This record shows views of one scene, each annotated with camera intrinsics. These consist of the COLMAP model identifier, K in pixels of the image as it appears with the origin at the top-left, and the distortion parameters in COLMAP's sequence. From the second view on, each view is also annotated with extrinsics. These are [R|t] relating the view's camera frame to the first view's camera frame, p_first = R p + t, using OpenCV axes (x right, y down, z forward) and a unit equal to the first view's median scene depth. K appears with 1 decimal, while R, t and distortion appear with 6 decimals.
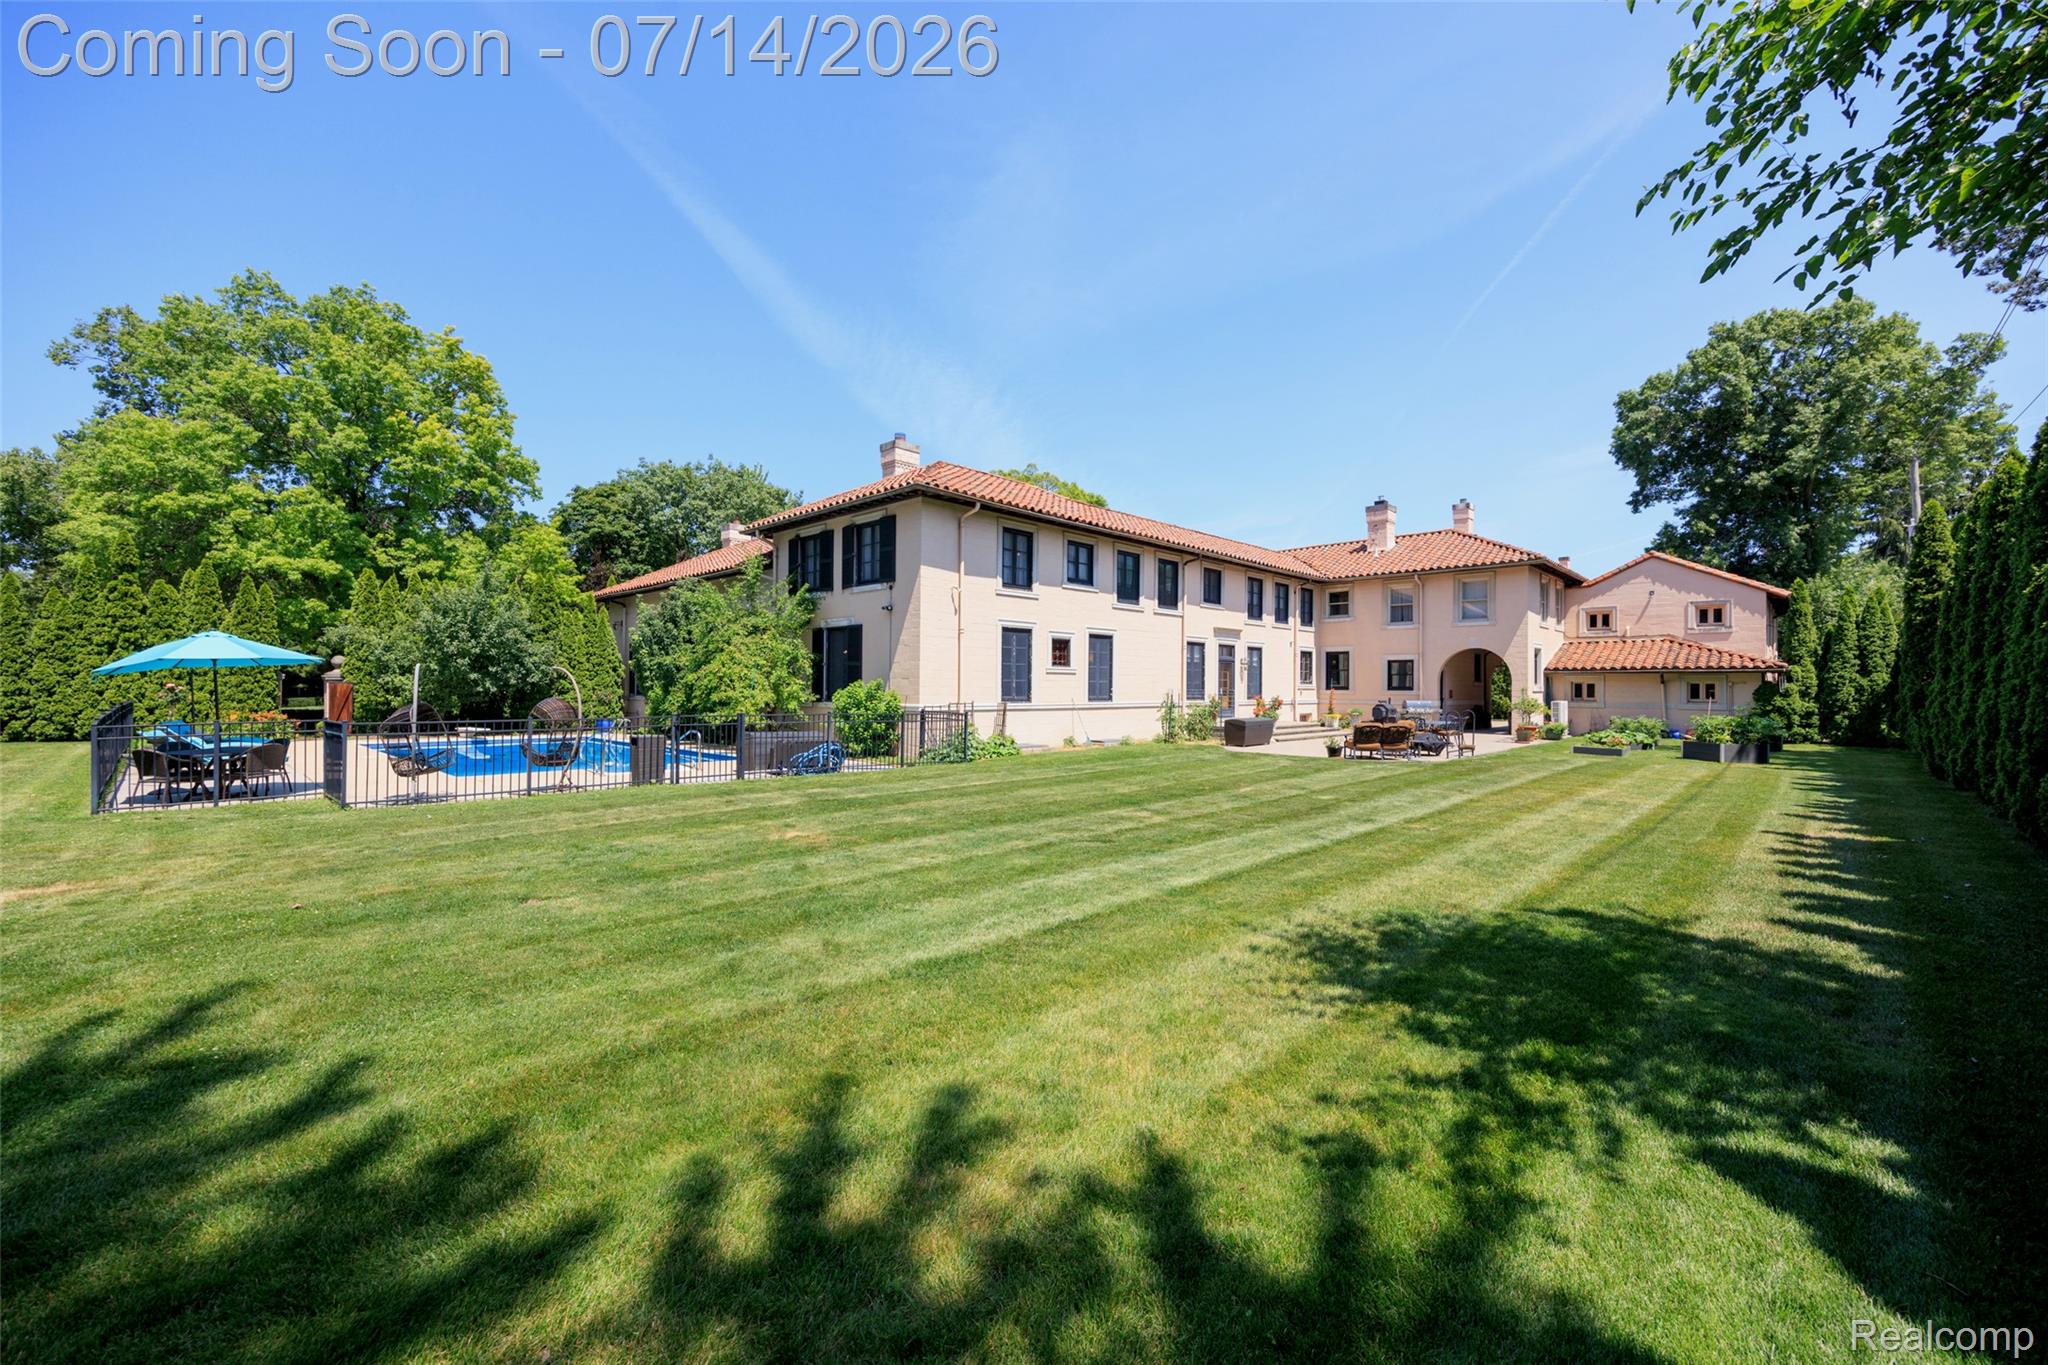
lens RADIAL K [[806.3, 0, 1024.4], [0, 806.3, 684.4], [0, 0, 1]] dist [-0.000145, 0.000087]
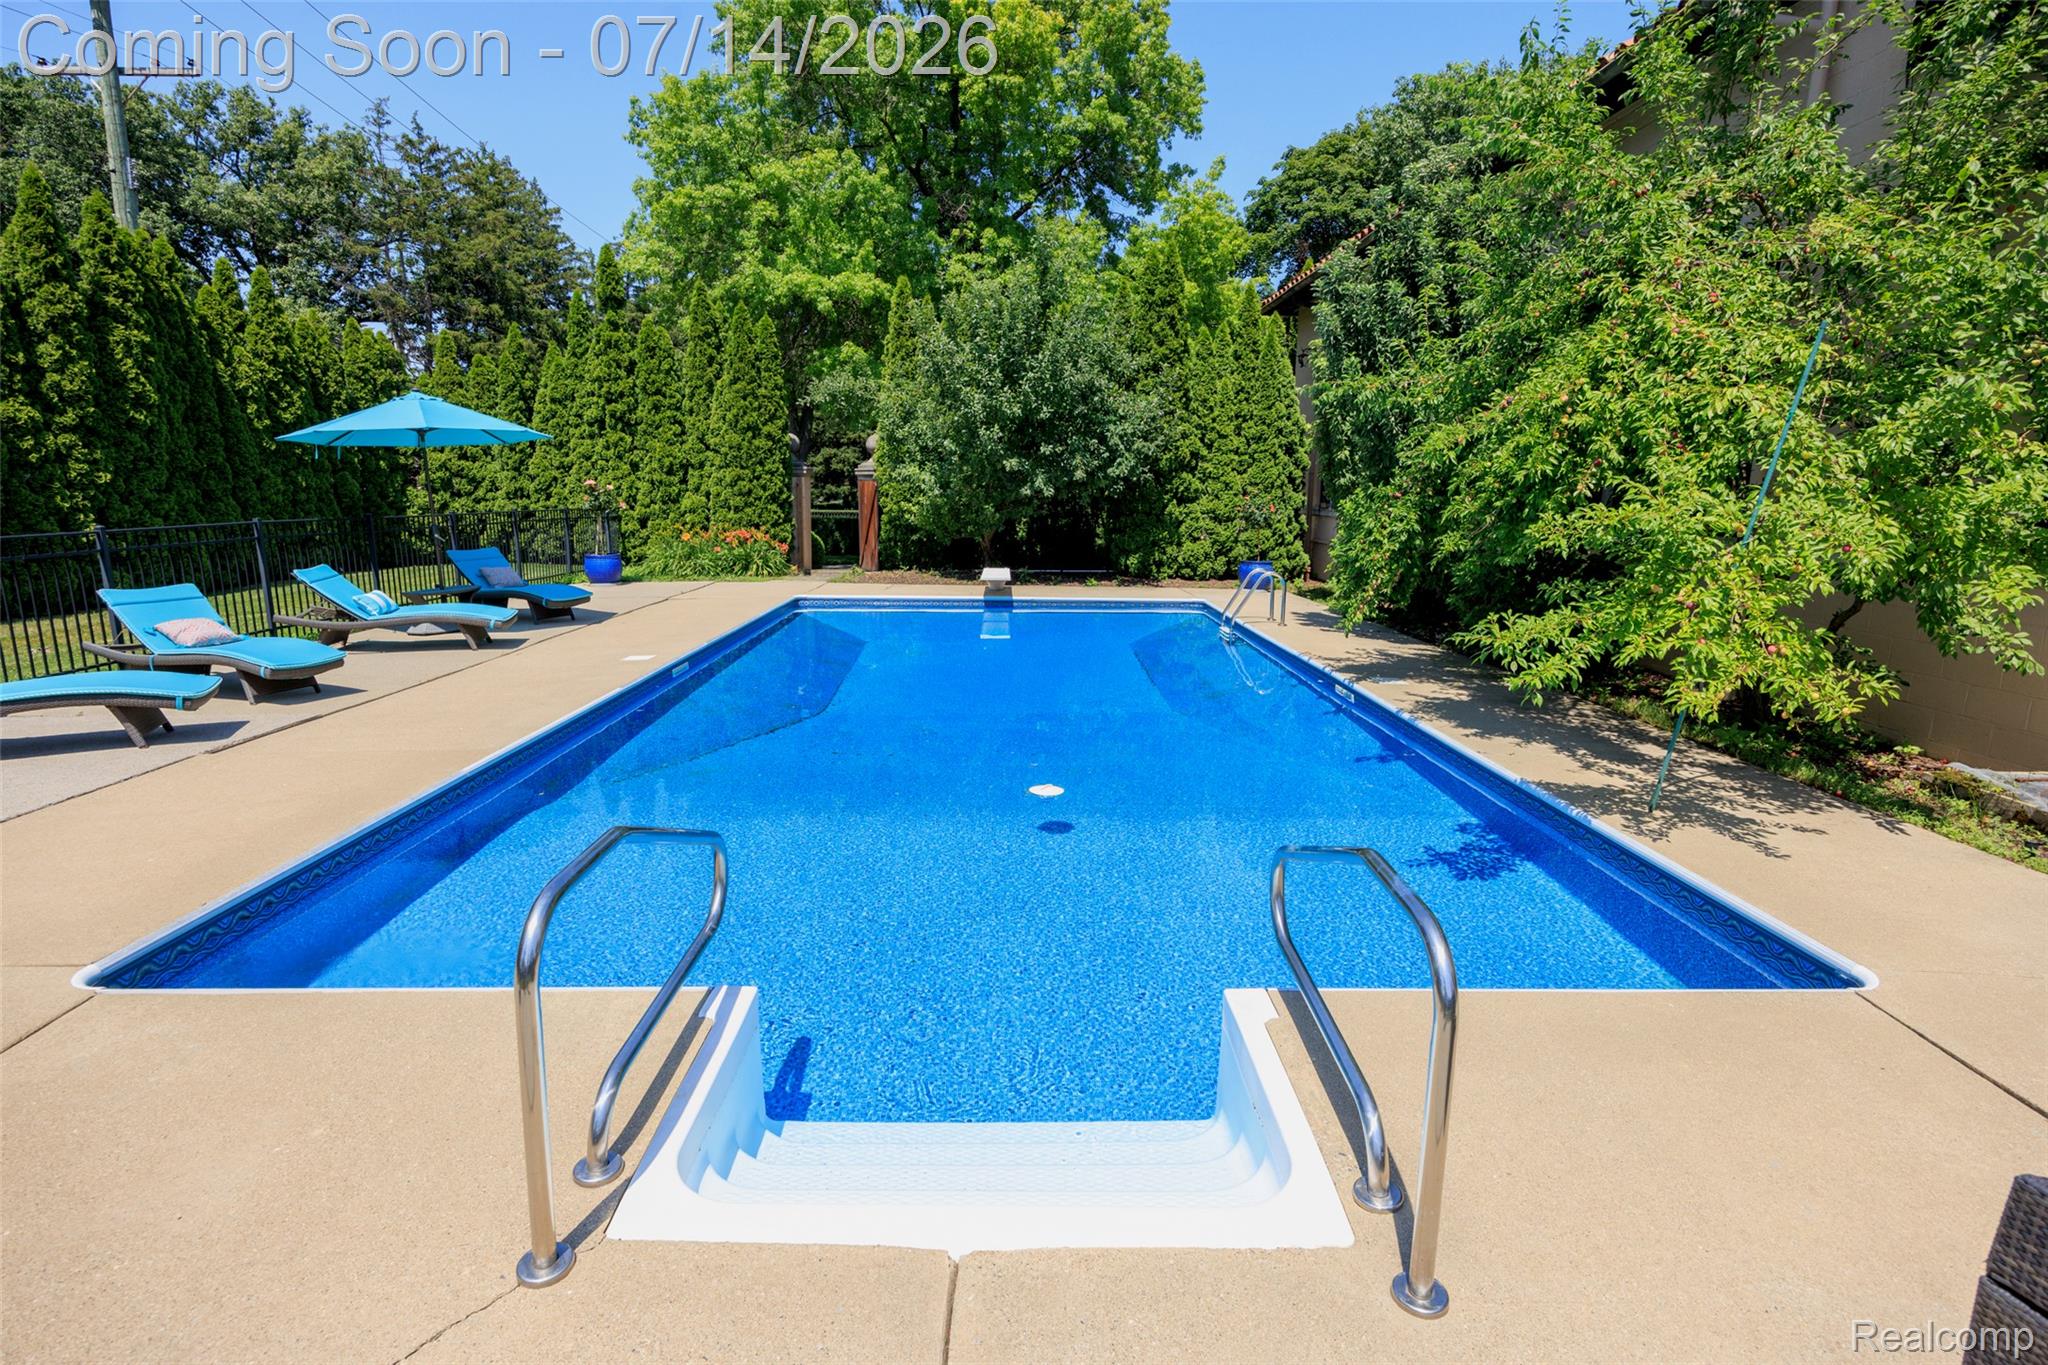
lens RADIAL K [[1033.6, 0, 1018.9], [0, 1033.6, 682.8], [0, 0, 1]] dist [-0.004045, 0.000051]
pose [[0.705435, 0.131656, -0.696440, -0.248578], [-0.000753, 0.982735, 0.185016, 0.004760], [0.708775, -0.129993, 0.693355, 0.613455]]
